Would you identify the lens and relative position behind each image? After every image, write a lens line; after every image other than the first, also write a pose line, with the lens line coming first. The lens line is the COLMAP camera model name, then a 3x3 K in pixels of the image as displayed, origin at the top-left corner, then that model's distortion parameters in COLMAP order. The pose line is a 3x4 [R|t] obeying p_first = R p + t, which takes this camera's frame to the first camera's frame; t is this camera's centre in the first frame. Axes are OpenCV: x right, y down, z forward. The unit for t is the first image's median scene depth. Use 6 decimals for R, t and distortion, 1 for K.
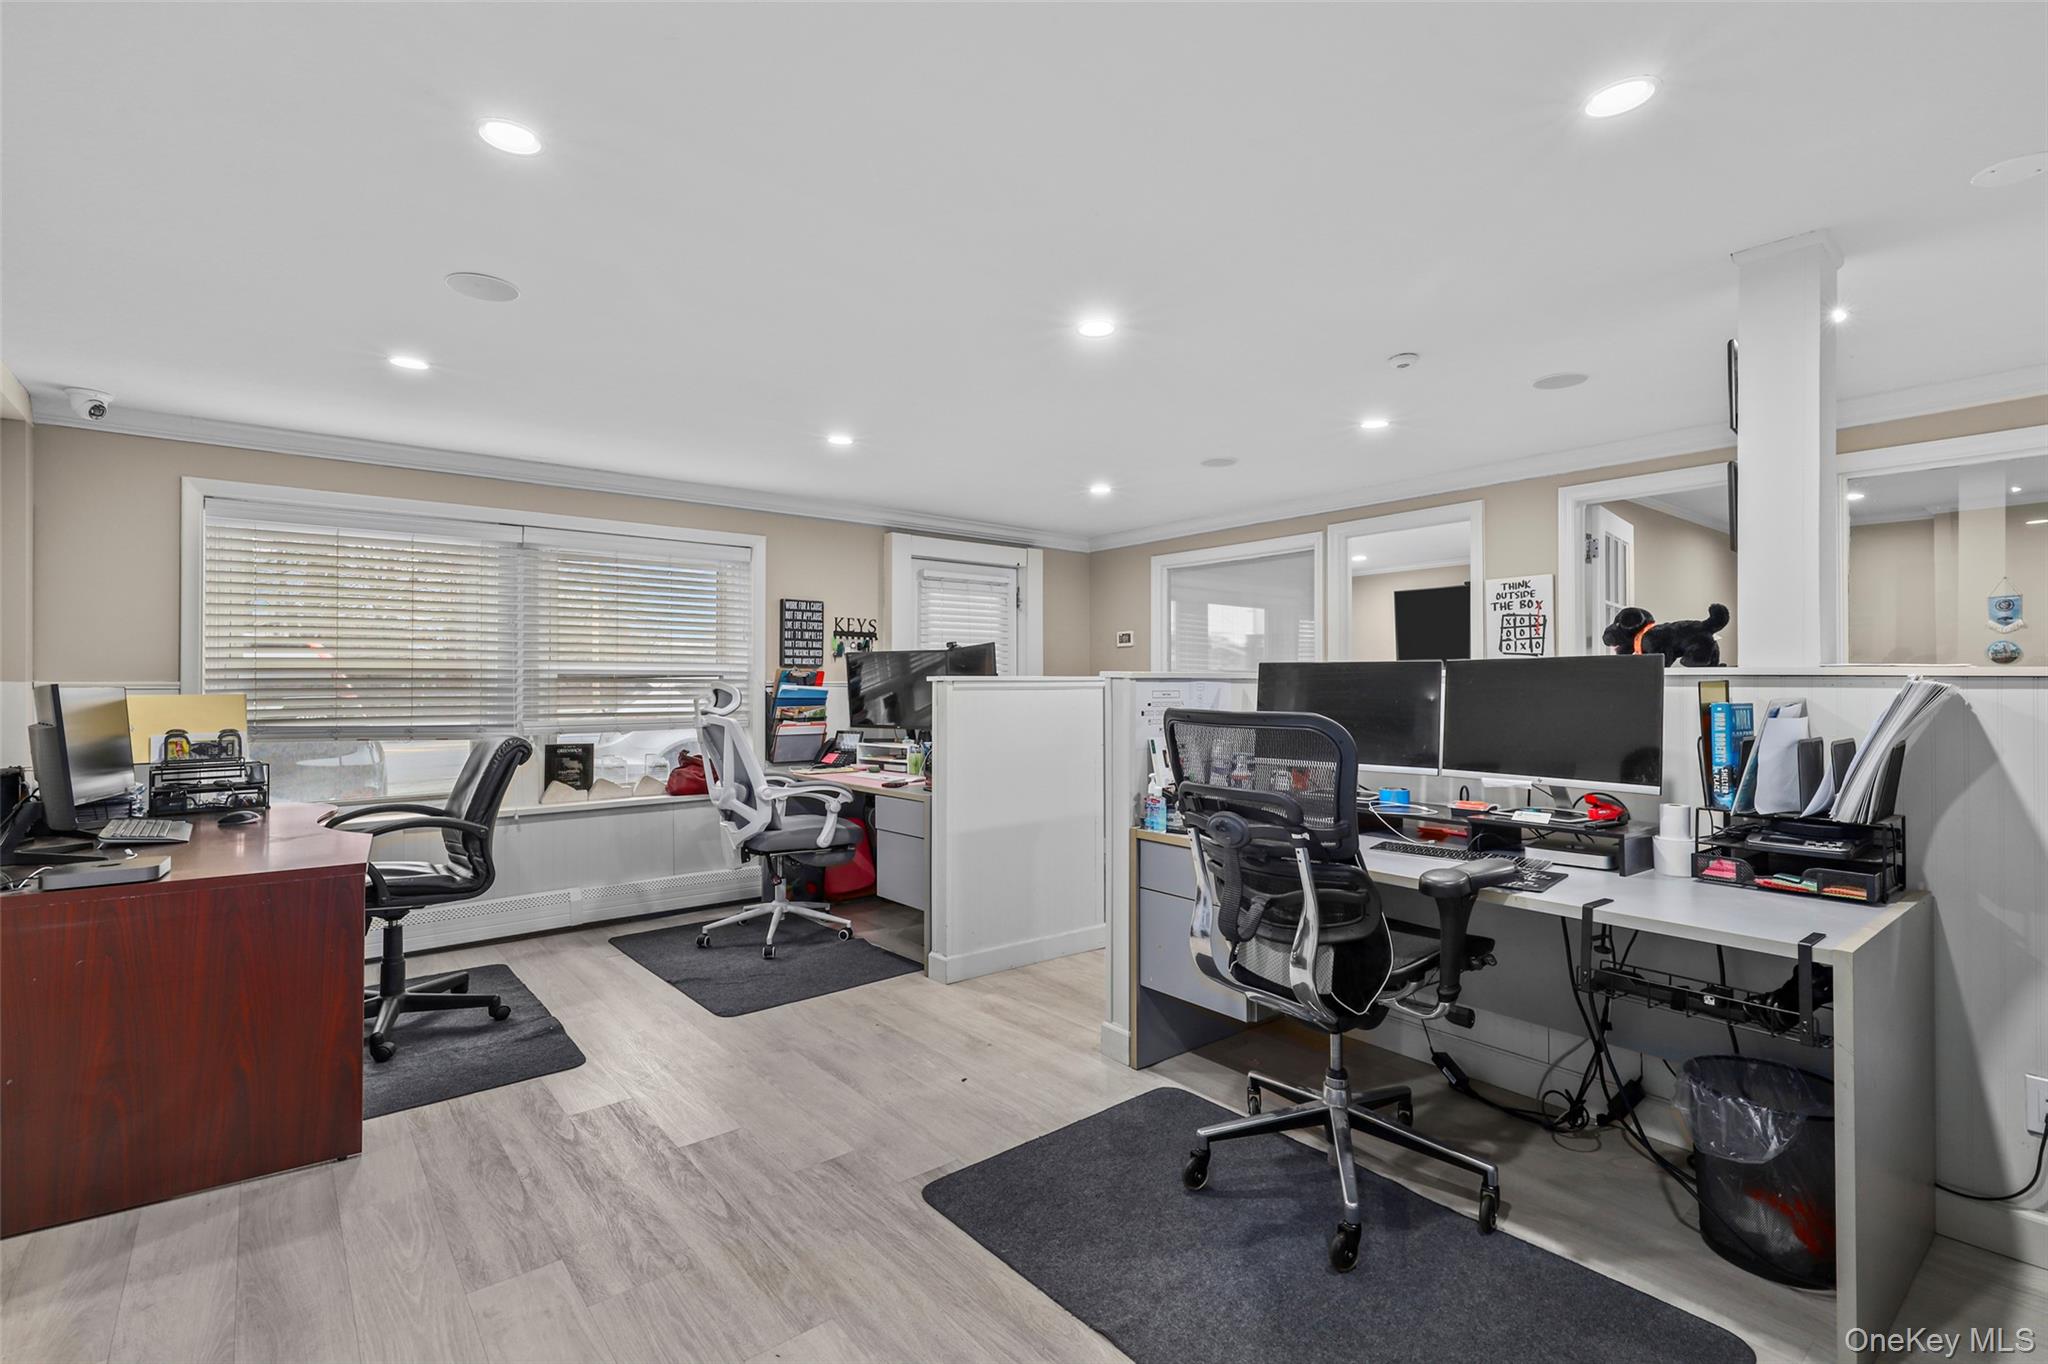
lens RADIAL K [[928.3, 0, 1021.4], [0, 928.3, 682.2], [0, 0, 1]] dist [0.014530, -0.000072]
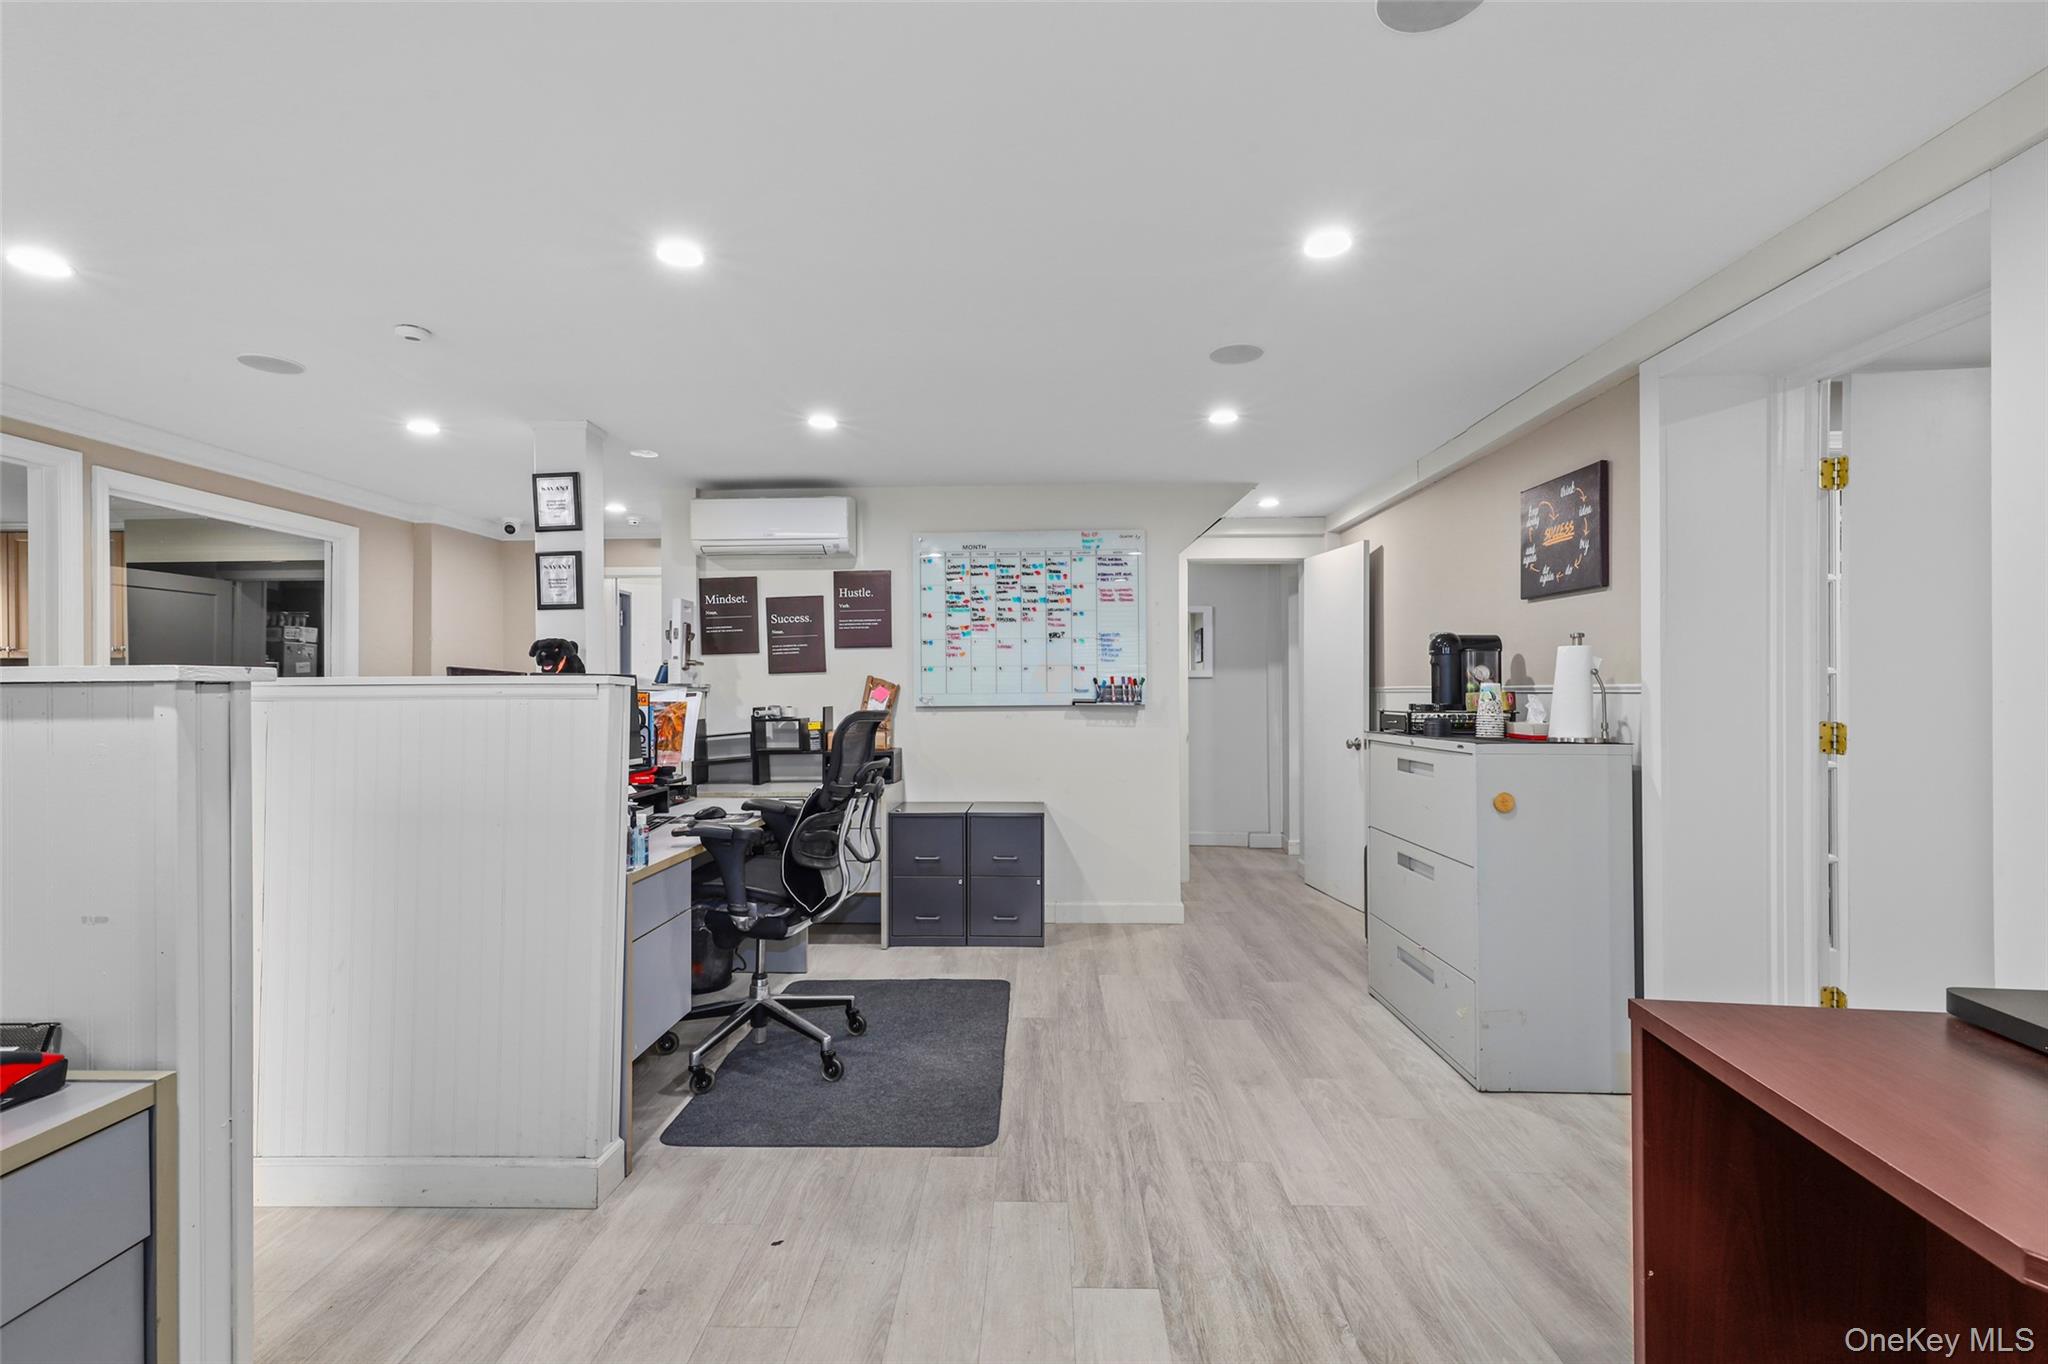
lens RADIAL K [[928.3, 0, 1022.6], [0, 928.3, 690.9], [0, 0, 1]] dist [0.014530, -0.000072]
pose [[-0.761031, 0.009790, 0.648642, -0.880246], [0.005800, 0.999949, -0.008288, 0.012318], [-0.648690, -0.002545, -0.761049, 1.857603]]
